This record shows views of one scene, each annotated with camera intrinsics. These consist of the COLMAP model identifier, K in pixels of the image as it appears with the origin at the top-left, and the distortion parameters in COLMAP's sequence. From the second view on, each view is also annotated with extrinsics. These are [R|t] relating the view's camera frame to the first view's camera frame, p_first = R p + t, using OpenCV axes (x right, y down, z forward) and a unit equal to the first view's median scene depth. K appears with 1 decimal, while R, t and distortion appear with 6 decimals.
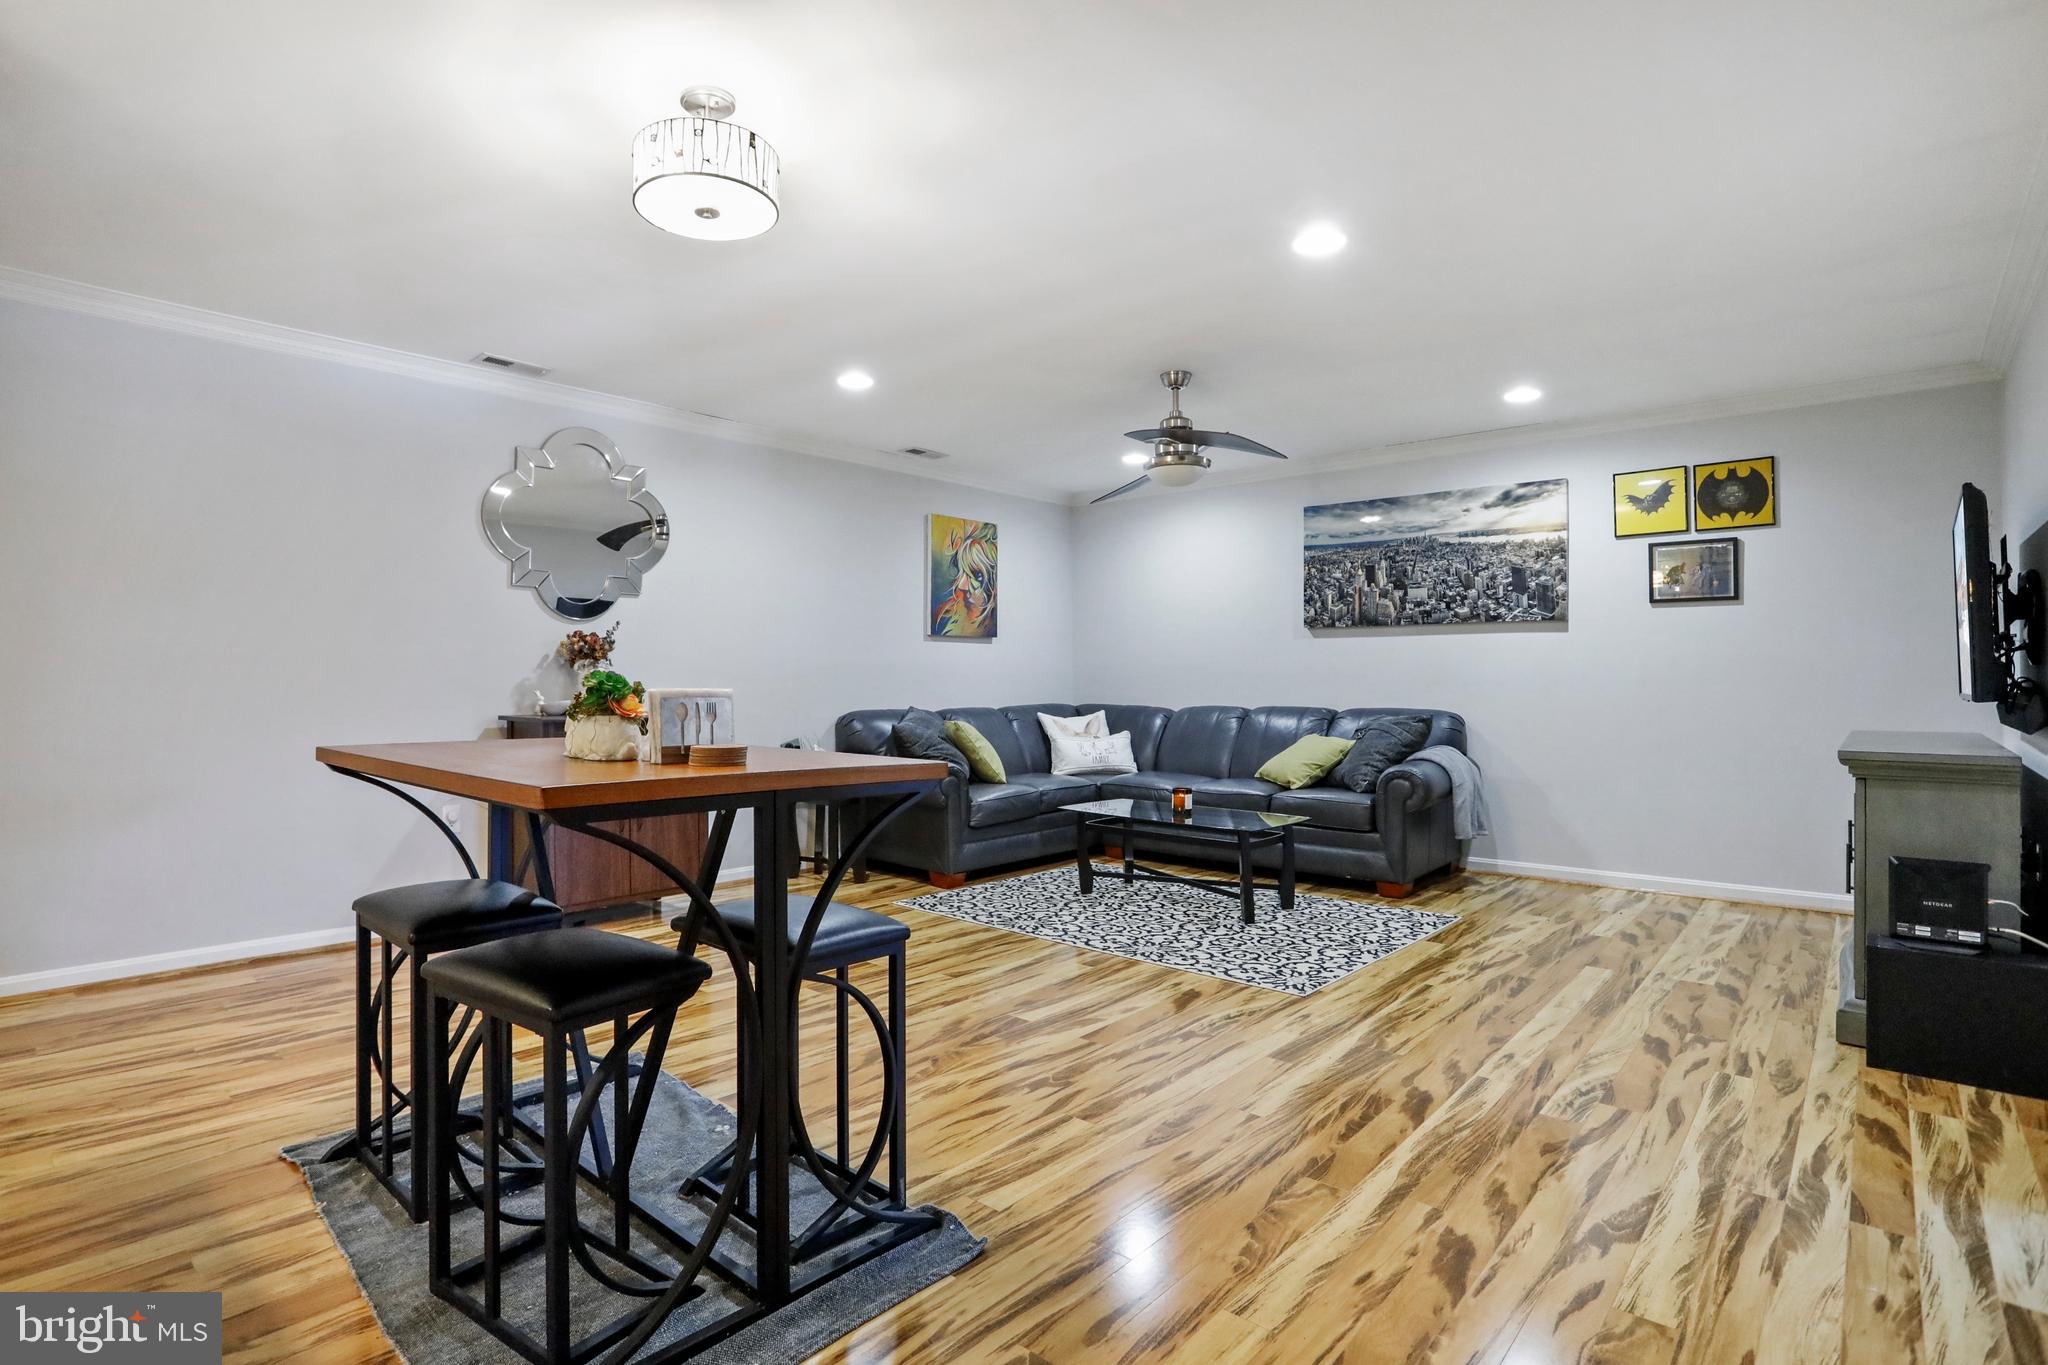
lens RADIAL K [[1020.3, 0, 1072.4], [0, 1020.3, 675.9], [0, 0, 1]] dist [-0.104084, 0.055675]
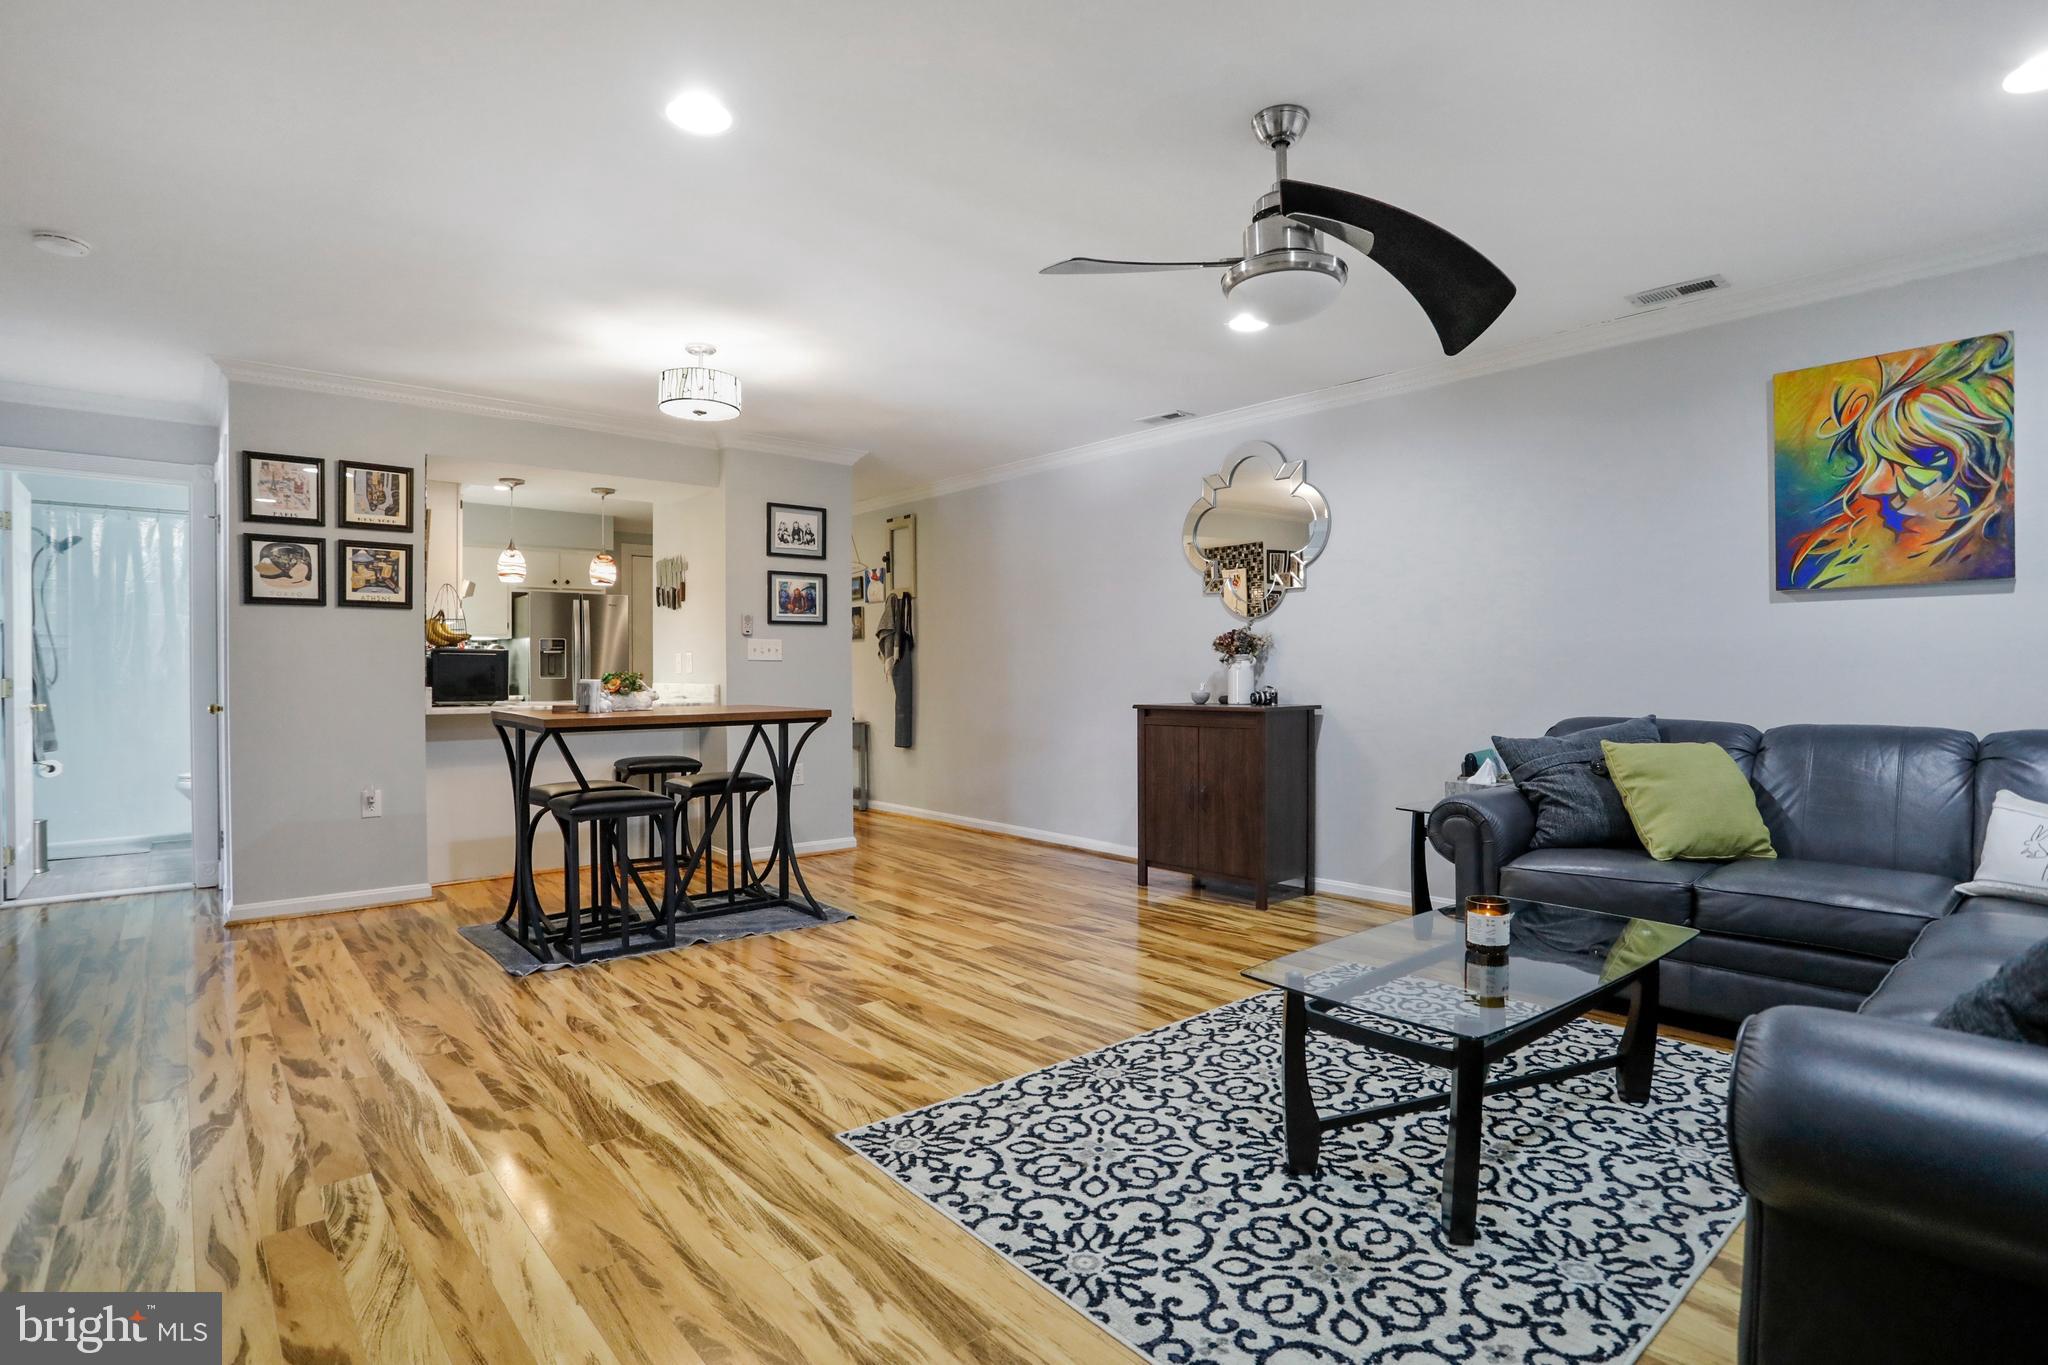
lens RADIAL K [[1081.8, 0, 1024.0], [0, 1081.8, 682.5], [0, 0, 1]] dist [-0.077581, 0.036707]
pose [[-0.200595, 0.010137, -0.979622, 1.104020], [0.008102, 0.999929, 0.008688, 0.003475], [0.979641, -0.006194, -0.200663, 1.536322]]
